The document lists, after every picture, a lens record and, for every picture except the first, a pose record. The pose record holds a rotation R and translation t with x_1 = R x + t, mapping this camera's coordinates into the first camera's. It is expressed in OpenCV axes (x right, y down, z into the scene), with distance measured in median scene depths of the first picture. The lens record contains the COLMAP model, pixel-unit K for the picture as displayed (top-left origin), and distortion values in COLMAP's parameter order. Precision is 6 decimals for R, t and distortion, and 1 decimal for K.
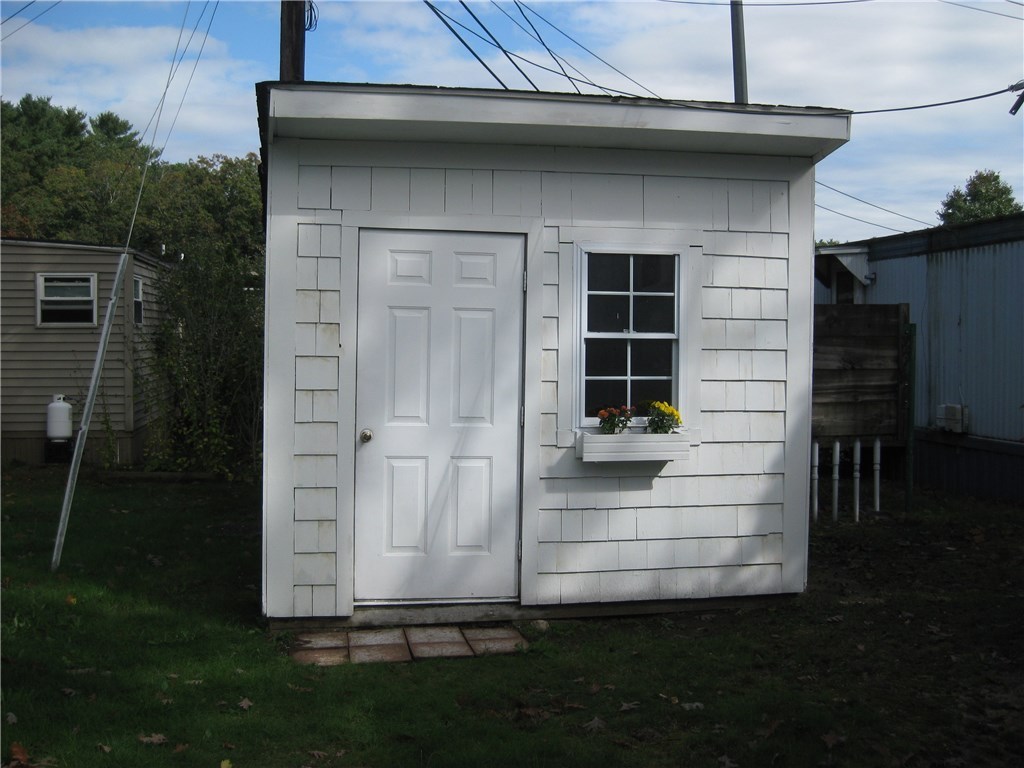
lens RADIAL K [[1121.3, 0, 514.6], [0, 1121.3, 365.1], [0, 0, 1]] dist [-0.177232, 0.124193]
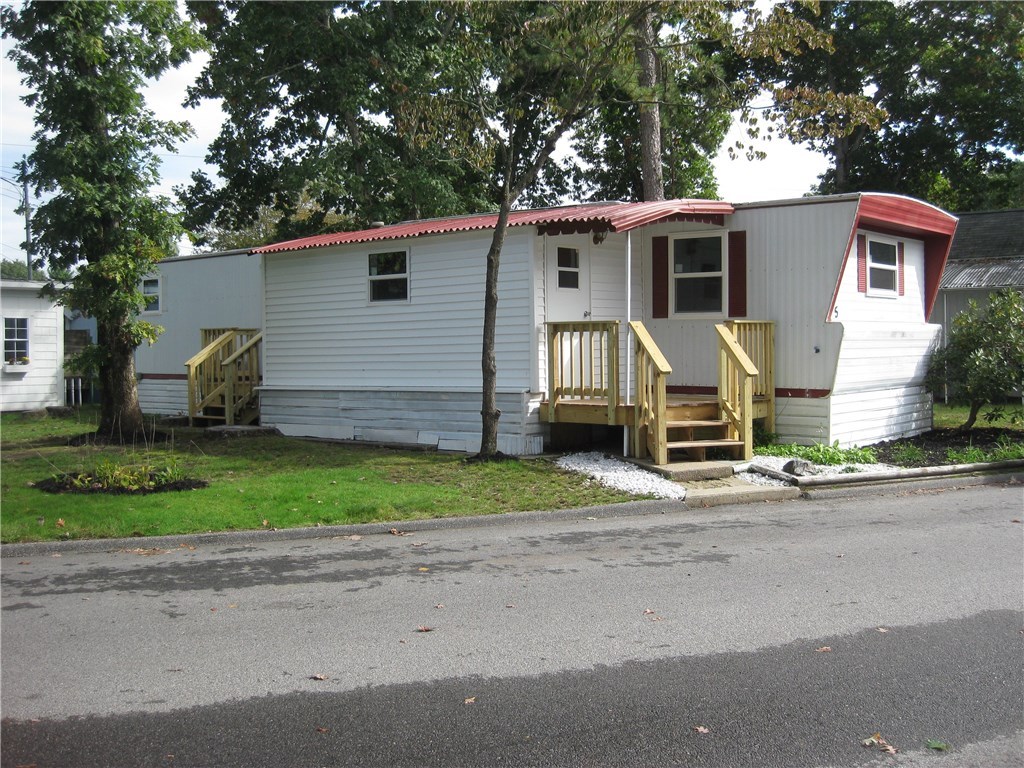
lens RADIAL K [[1121.3, 0, 514.6], [0, 1121.3, 365.1], [0, 0, 1]] dist [-0.177232, 0.124193]
pose [[0.760051, -0.023661, 0.649432, -0.992968], [0.035382, 0.999361, -0.004999, 0.136591], [-0.648899, 0.026778, 0.760403, -2.864484]]
